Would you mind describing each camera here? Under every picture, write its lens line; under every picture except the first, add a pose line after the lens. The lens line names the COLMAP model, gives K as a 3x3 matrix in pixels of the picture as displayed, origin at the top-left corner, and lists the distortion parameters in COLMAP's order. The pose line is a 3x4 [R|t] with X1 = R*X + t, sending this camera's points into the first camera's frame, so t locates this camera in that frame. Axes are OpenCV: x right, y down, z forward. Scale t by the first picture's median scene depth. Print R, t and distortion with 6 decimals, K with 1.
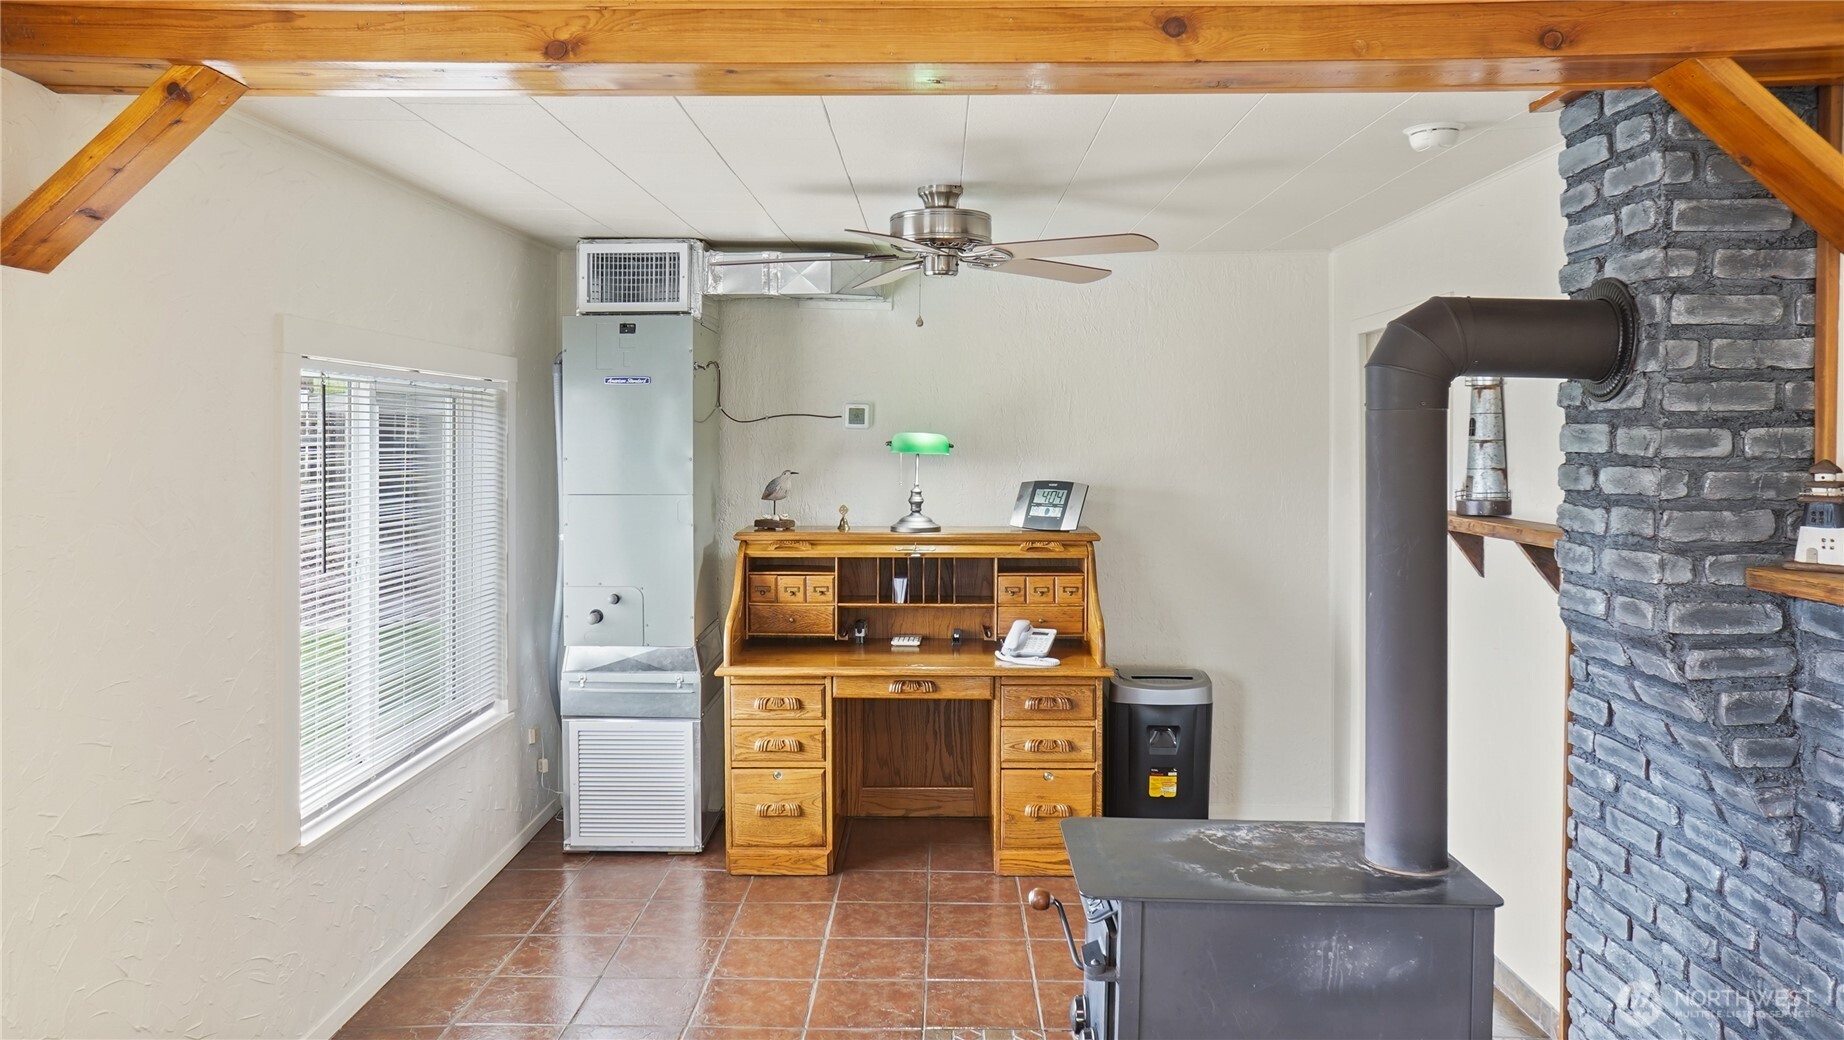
lens RADIAL K [[1280.8, 0, 927.2], [0, 1280.8, 473.0], [0, 0, 1]] dist [-0.052232, 0.073367]
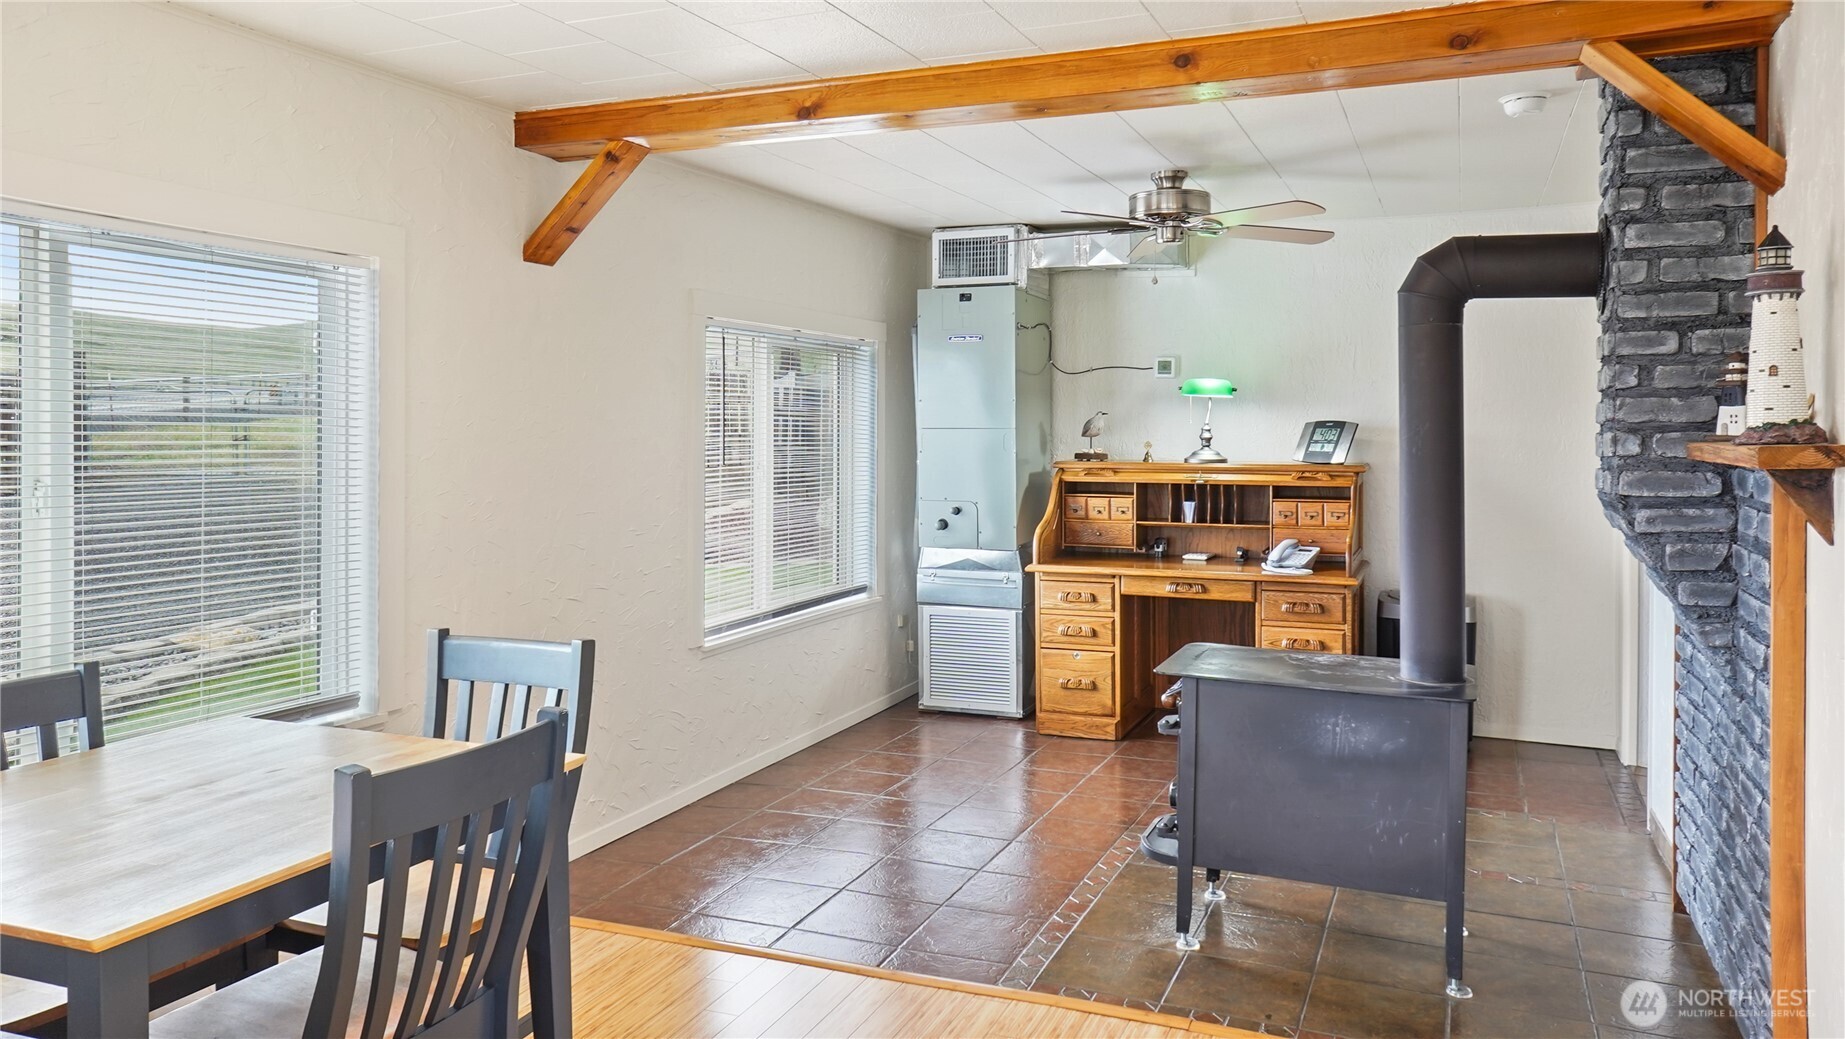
lens RADIAL K [[1281.5, 0, 927.7], [0, 1281.5, 472.5], [0, 0, 1]] dist [-0.052232, 0.073367]
pose [[0.931716, 0.013026, -0.362953, 0.197693], [-0.009316, 0.999885, 0.011970, 0.046763], [0.363067, -0.007772, 0.931731, -0.205703]]
